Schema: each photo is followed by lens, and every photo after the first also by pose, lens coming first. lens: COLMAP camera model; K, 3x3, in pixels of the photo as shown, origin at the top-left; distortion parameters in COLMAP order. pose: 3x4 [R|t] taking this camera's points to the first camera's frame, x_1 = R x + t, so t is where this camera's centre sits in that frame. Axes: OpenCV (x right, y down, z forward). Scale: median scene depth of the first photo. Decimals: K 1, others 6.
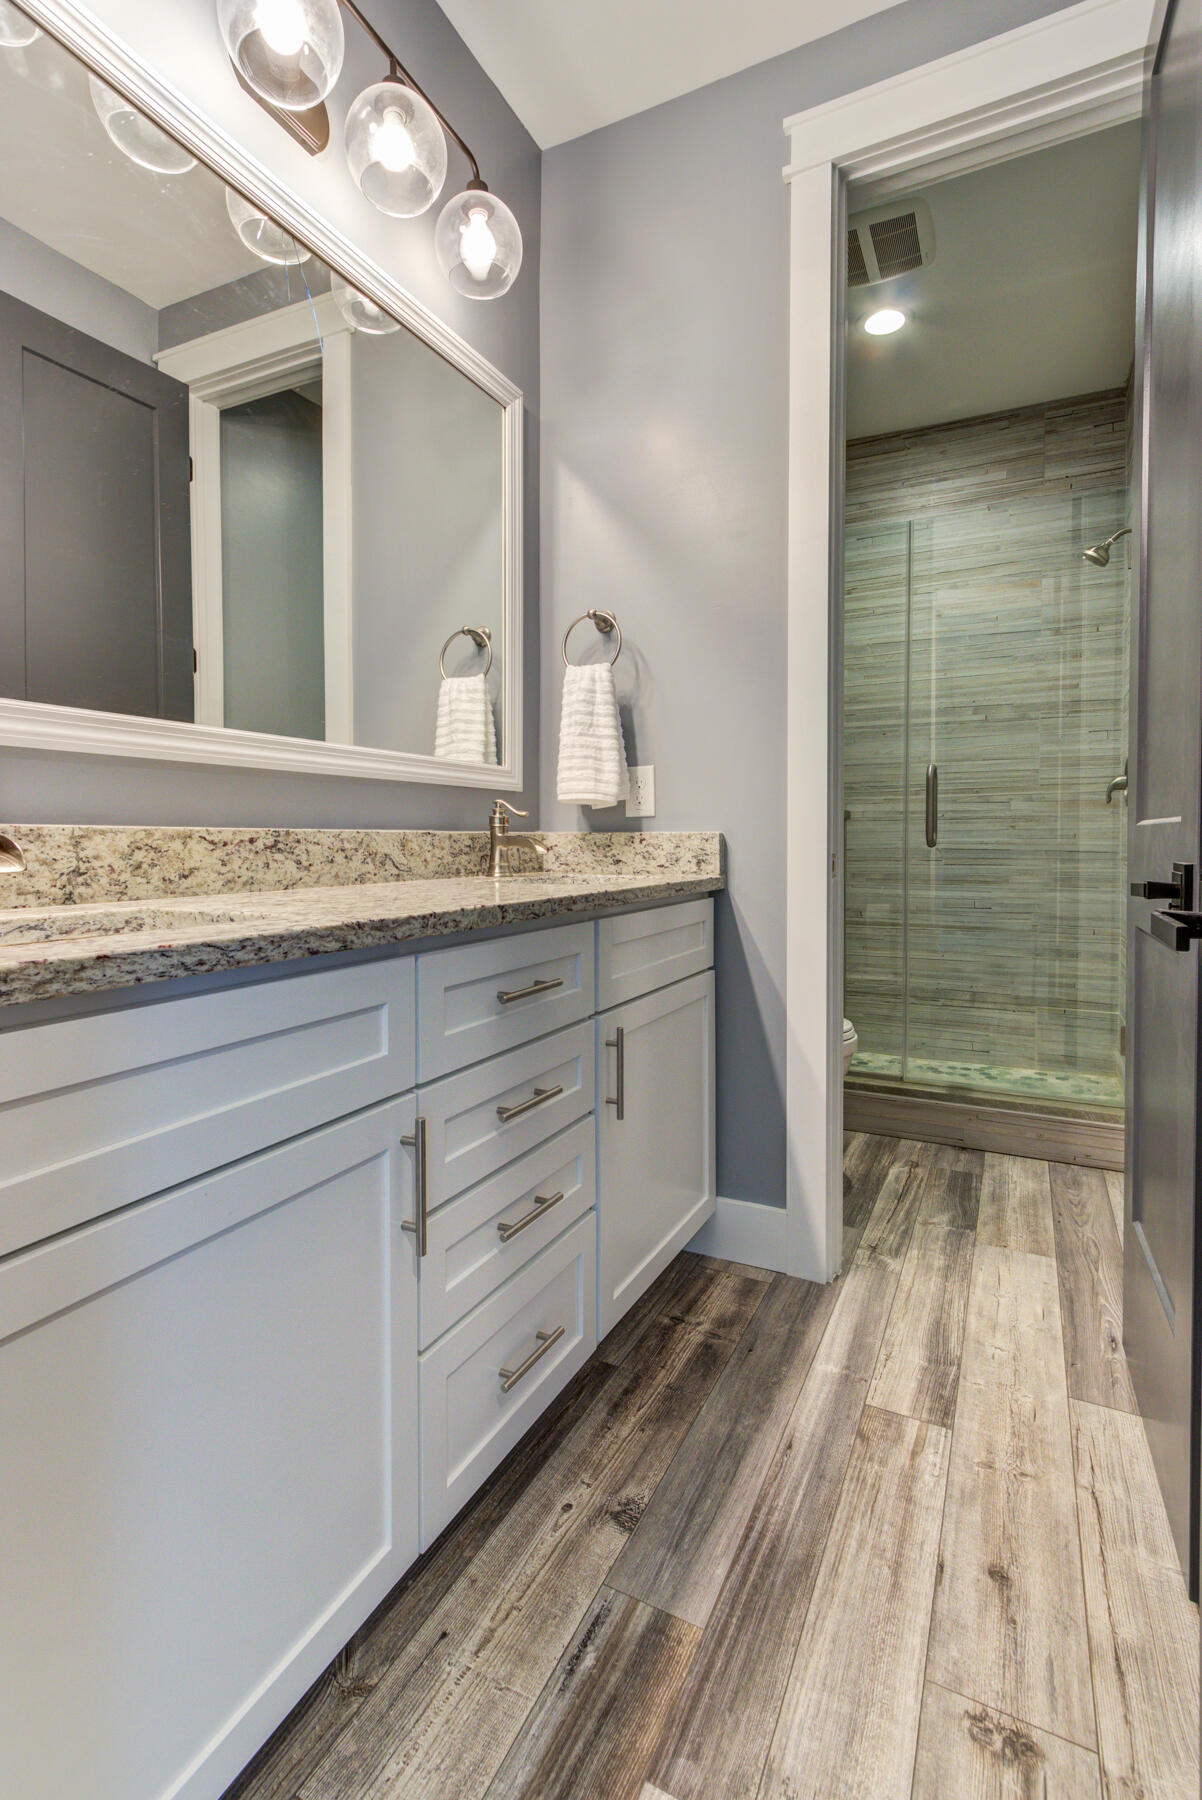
lens RADIAL K [[833.6, 0, 609.3], [0, 833.6, 855.1], [0, 0, 1]] dist [0.003706, 0.001319]
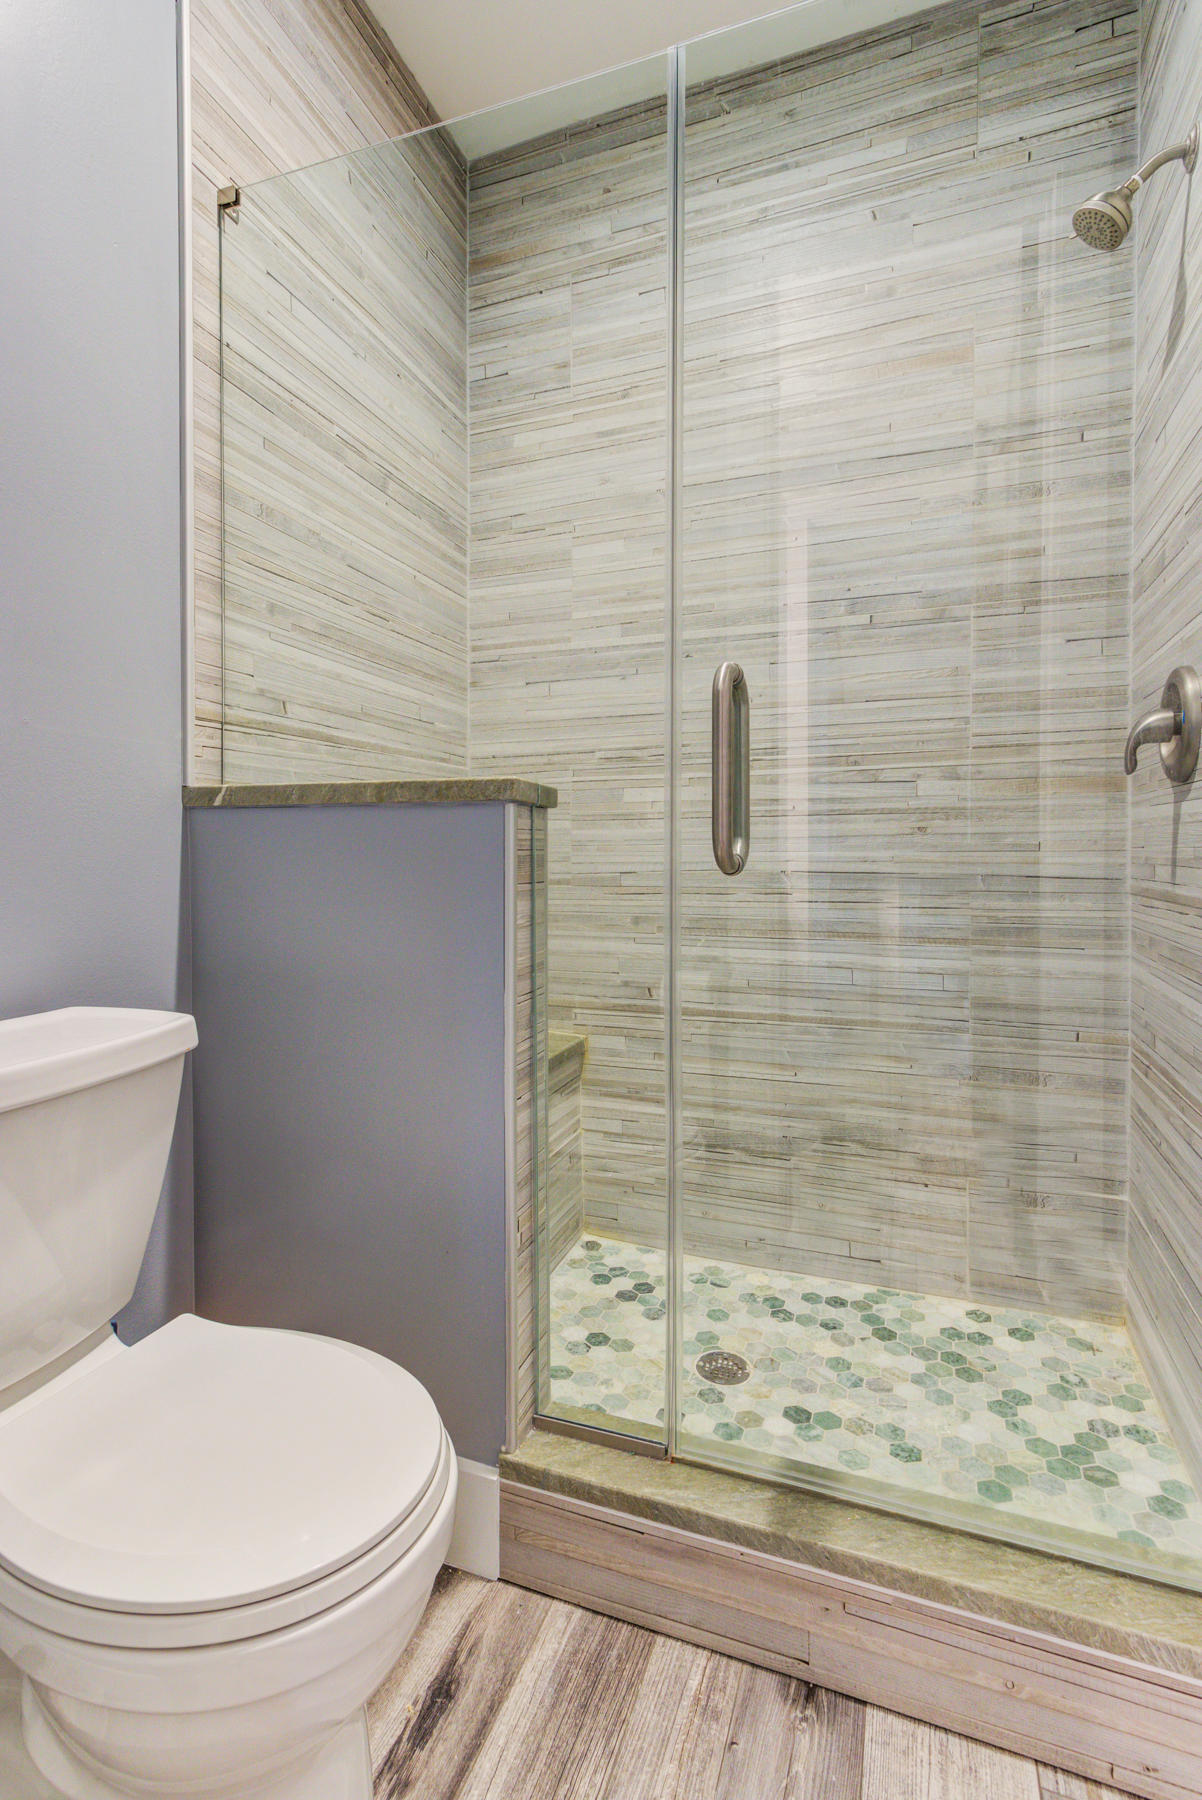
lens RADIAL K [[833.6, 0, 609.3], [0, 833.6, 855.1], [0, 0, 1]] dist [0.003706, 0.001319]
pose [[0.994419, 0.003095, 0.105453, 0.240537], [-0.001078, 0.999815, -0.019180, -0.008112], [-0.105493, 0.018960, 0.994239, 0.514927]]
